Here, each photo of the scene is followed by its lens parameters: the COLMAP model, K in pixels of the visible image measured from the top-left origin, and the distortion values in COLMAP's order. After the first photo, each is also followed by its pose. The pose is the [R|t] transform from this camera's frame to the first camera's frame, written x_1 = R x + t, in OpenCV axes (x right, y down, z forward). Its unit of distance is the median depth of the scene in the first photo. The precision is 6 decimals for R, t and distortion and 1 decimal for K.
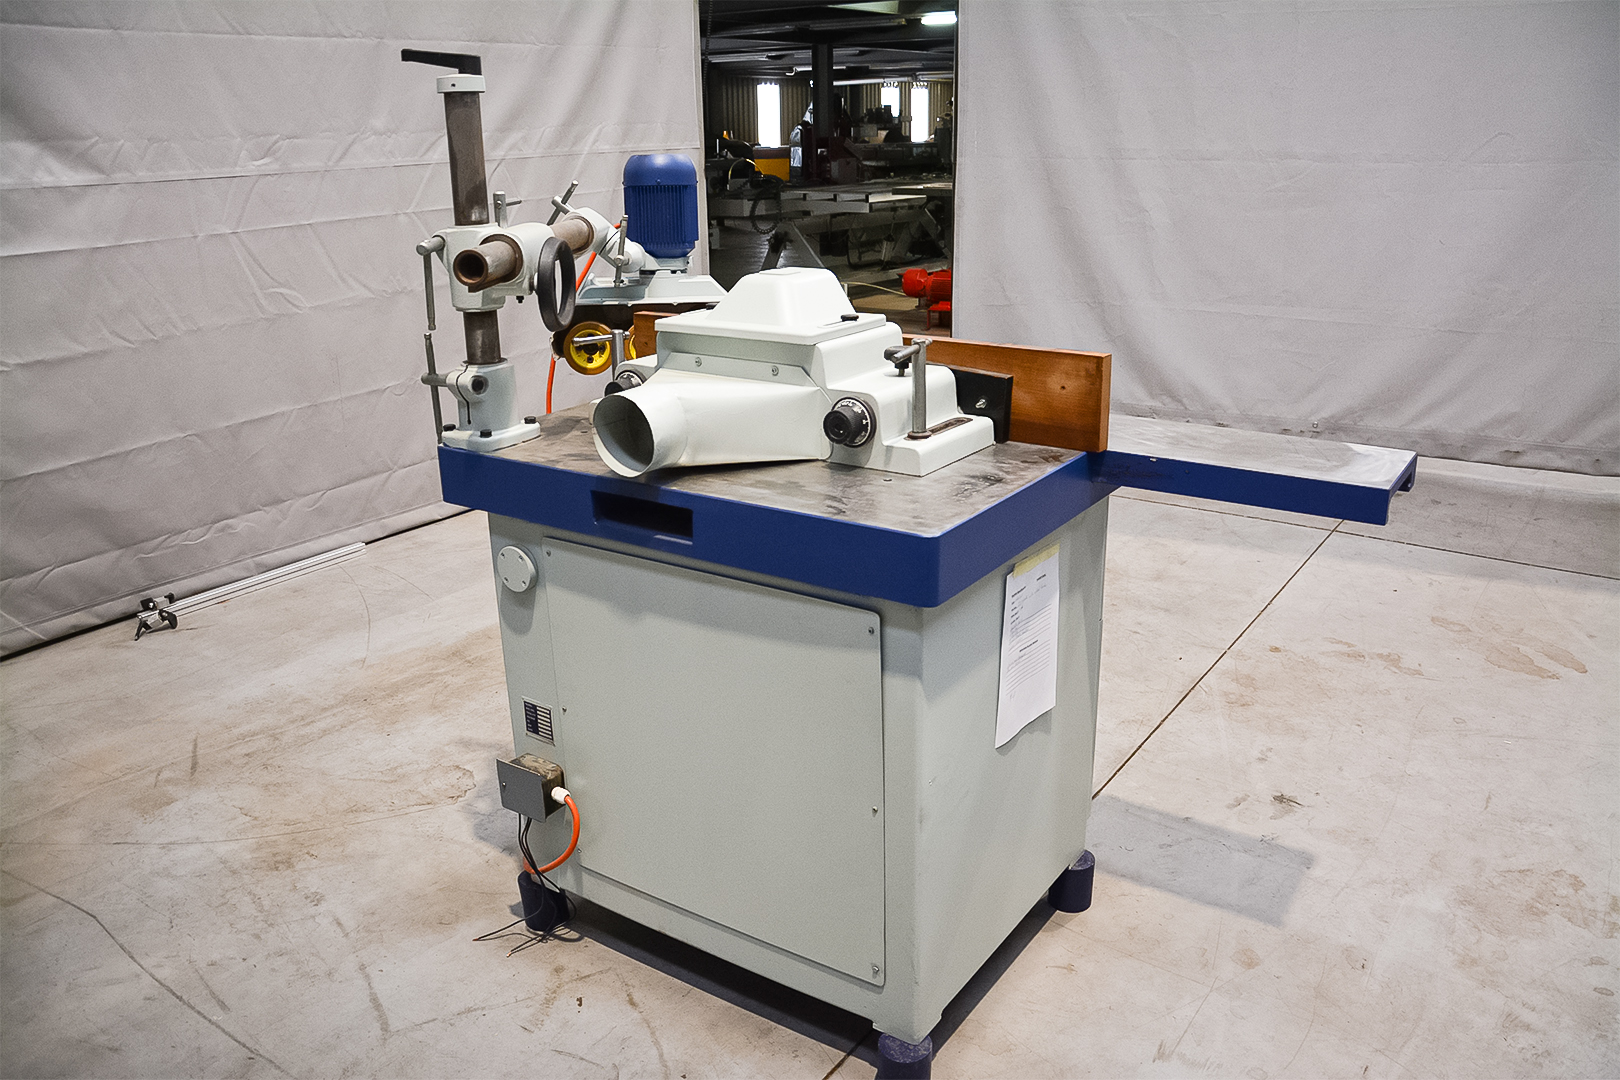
lens RADIAL K [[1259.5, 0, 823.6], [0, 1259.5, 544.2], [0, 0, 1]] dist [-0.161084, 0.126580]
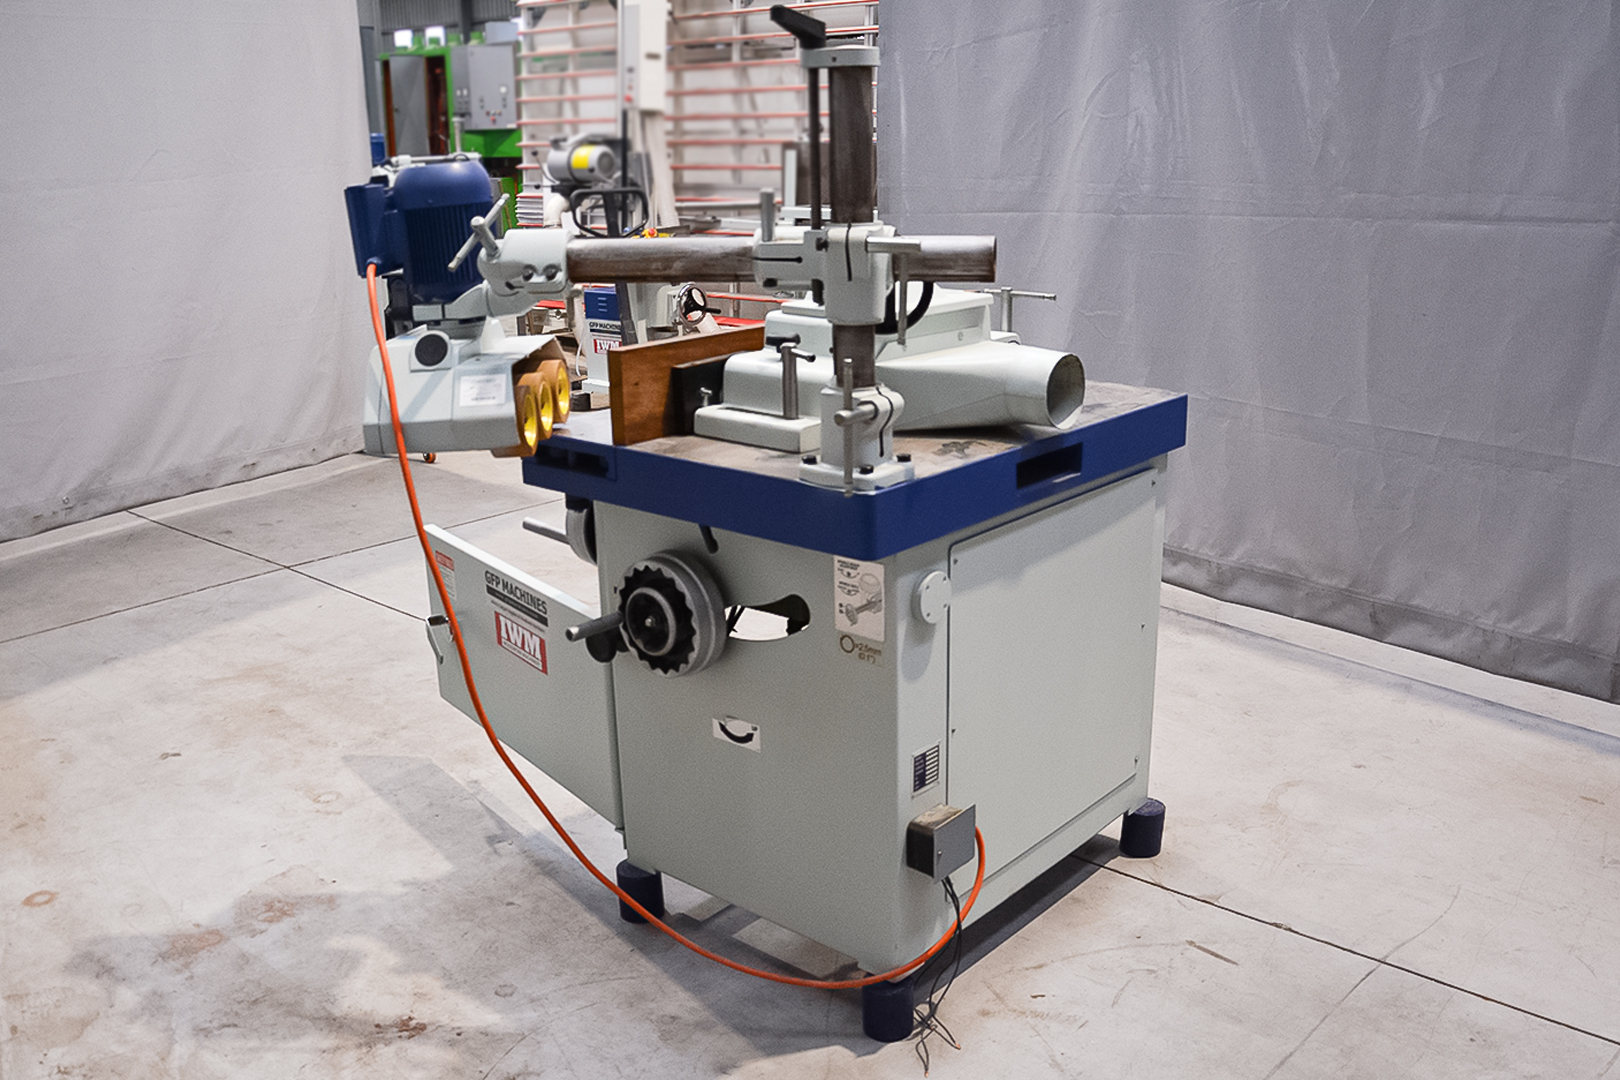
lens RADIAL K [[1465.2, 0, 830.3], [0, 1465.2, 571.3], [0, 0, 1]] dist [-0.152104, 0.123616]
pose [[0.109755, -0.280391, 0.953590, -1.103914], [0.331511, 0.914779, 0.230824, -0.233430], [-0.937045, 0.290792, 0.193354, 0.755486]]
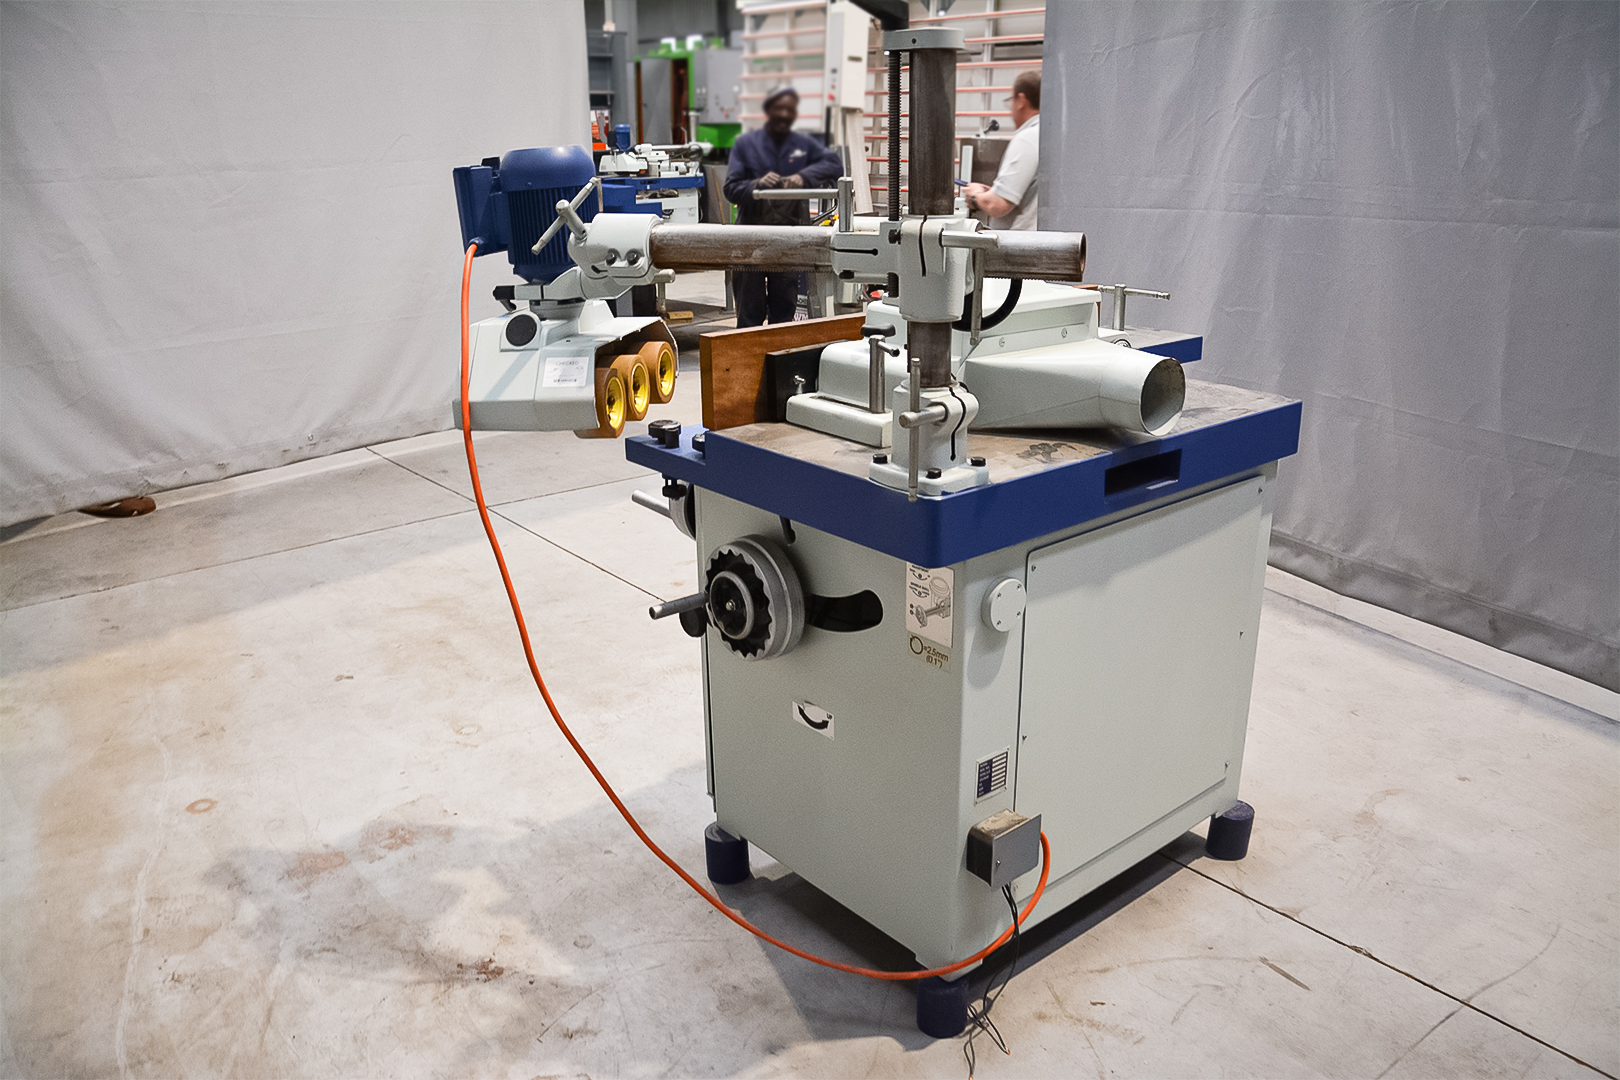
lens RADIAL K [[1259.5, 0, 823.6], [0, 1259.5, 544.2], [0, 0, 1]] dist [-0.161084, 0.126580]
pose [[0.272439, -0.293911, 0.916184, -0.942598], [0.310530, 0.928107, 0.205396, -0.210392], [-0.910685, 0.228545, 0.344121, 0.706396]]
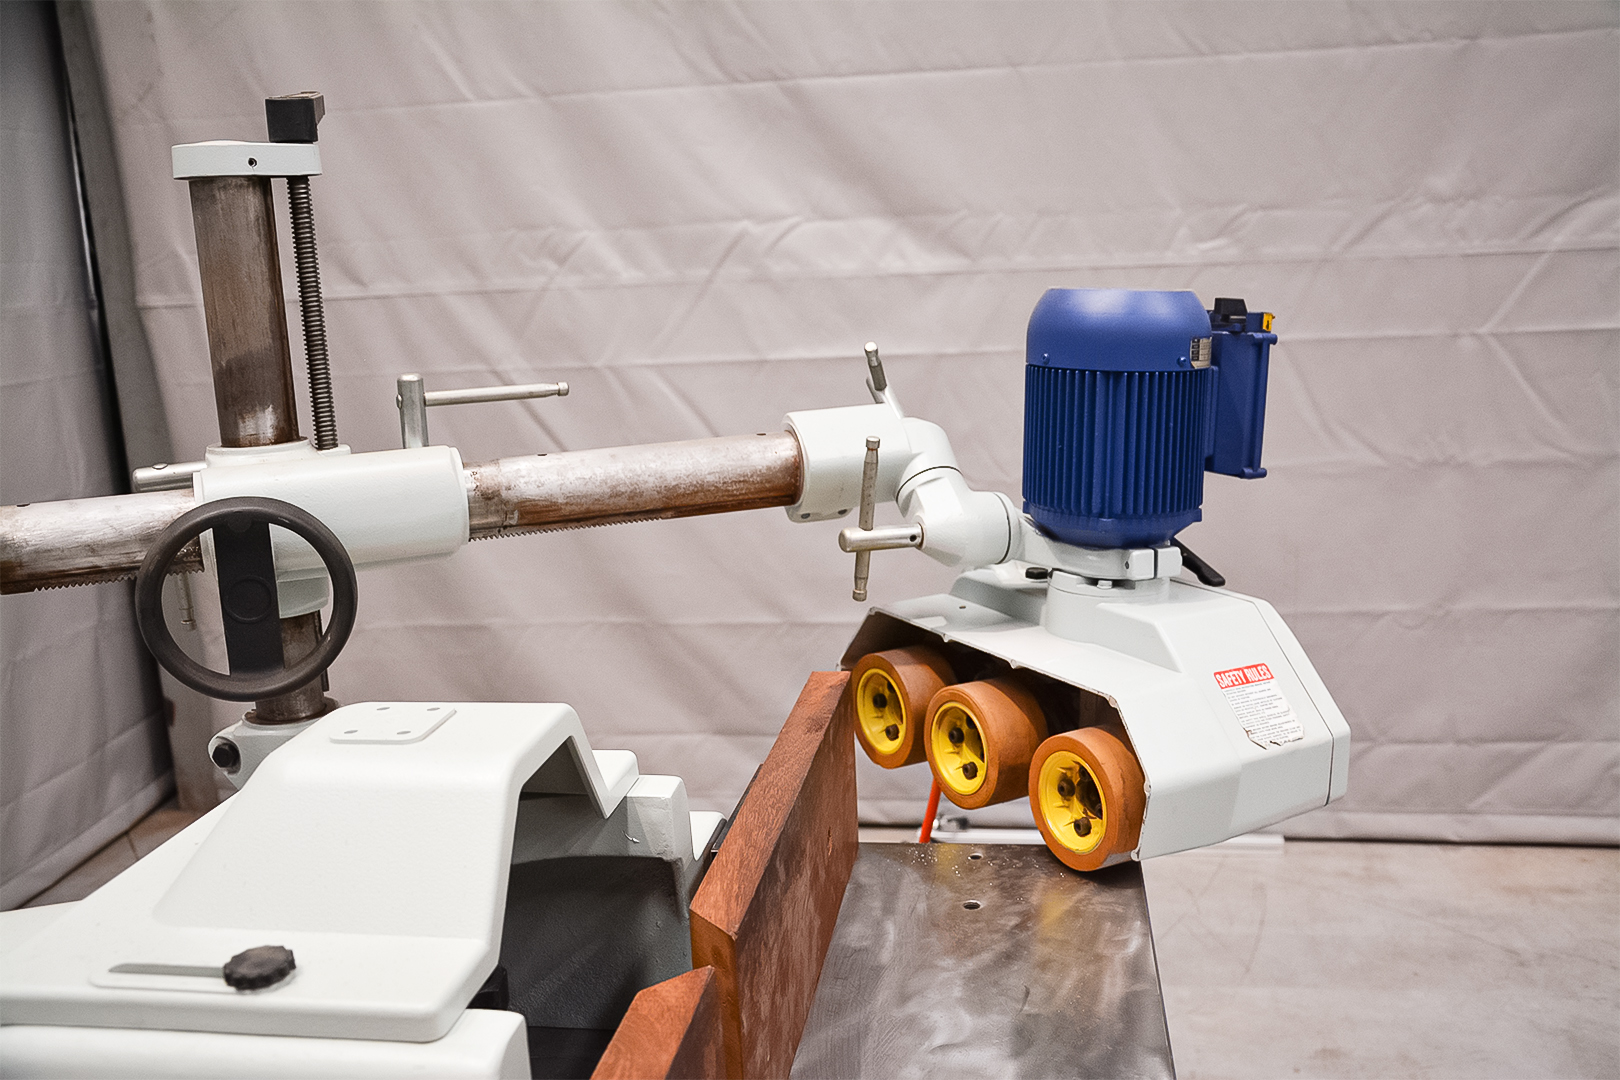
lens RADIAL K [[1456.4, 0, 817.8], [0, 1456.4, 554.5], [0, 0, 1]] dist [-0.104826, 0.170168]
pose [[0.433384, 0.191906, -0.880540, 0.279307], [-0.252646, 0.963756, 0.085695, -0.273162], [0.865071, 0.185326, 0.466161, 0.789537]]
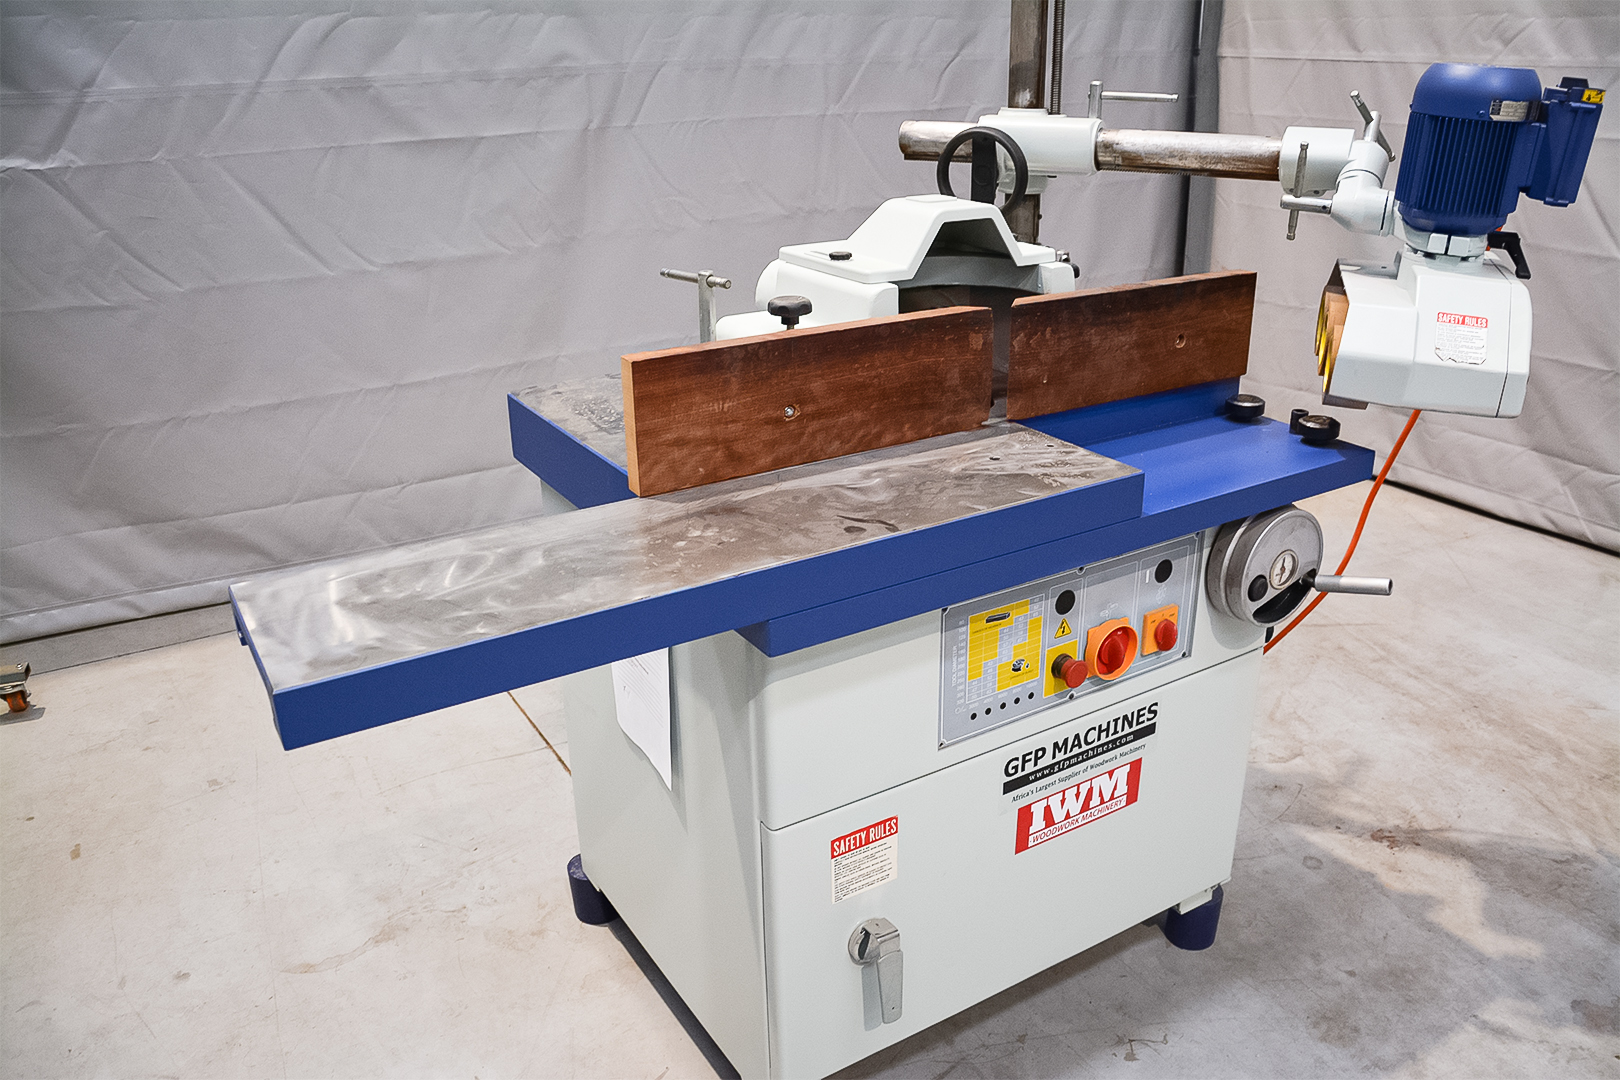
lens RADIAL K [[1259.5, 0, 823.6], [0, 1259.5, 544.2], [0, 0, 1]] dist [-0.161084, 0.126580]
pose [[-0.408173, 0.369019, -0.834997, 0.651000], [-0.274748, 0.822596, 0.497845, -0.359665], [0.870579, 0.432620, -0.234375, 1.058214]]
